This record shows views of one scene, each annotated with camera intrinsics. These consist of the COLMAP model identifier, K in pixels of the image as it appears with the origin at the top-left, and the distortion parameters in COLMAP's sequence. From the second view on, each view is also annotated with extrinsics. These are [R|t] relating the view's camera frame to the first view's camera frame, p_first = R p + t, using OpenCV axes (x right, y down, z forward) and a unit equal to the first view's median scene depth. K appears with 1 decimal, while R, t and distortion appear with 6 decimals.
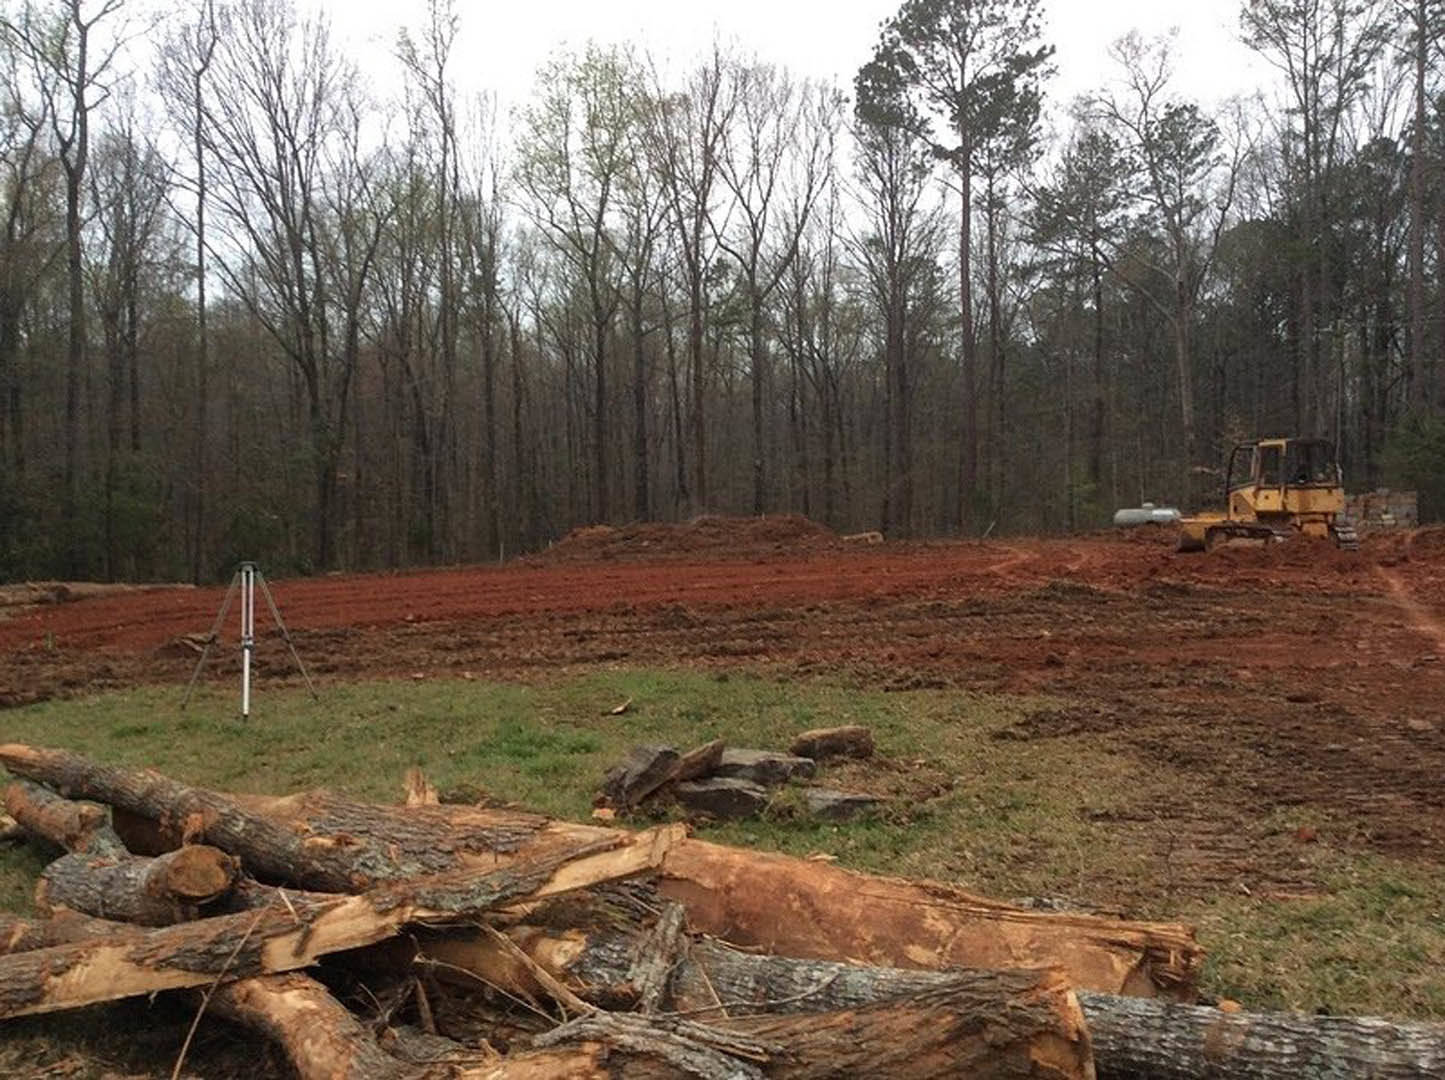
lens RADIAL K [[1317.5, 0, 722.1], [0, 1317.5, 539.4], [0, 0, 1]] dist [0.123191, -0.209902]
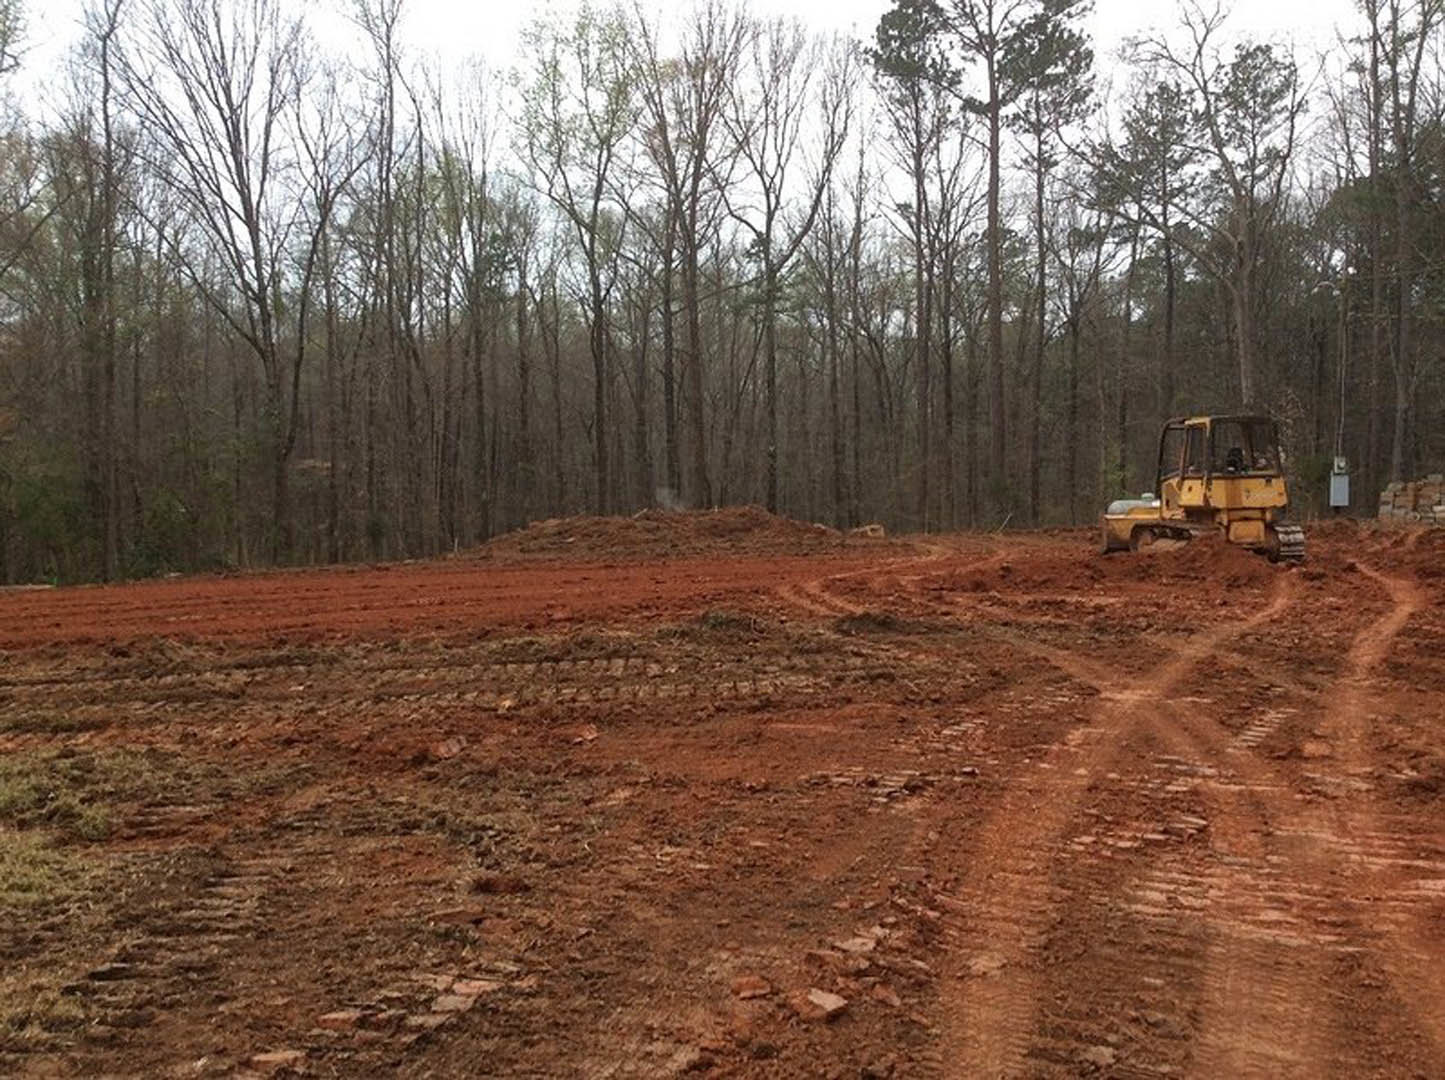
lens RADIAL K [[1317.5, 0, 722.1], [0, 1317.5, 539.4], [0, 0, 1]] dist [0.123191, -0.209902]
pose [[0.994413, 0.000529, -0.105562, 0.090561], [0.000499, 0.999953, 0.009716, -0.003913], [0.105562, -0.009714, 0.994365, 0.074551]]
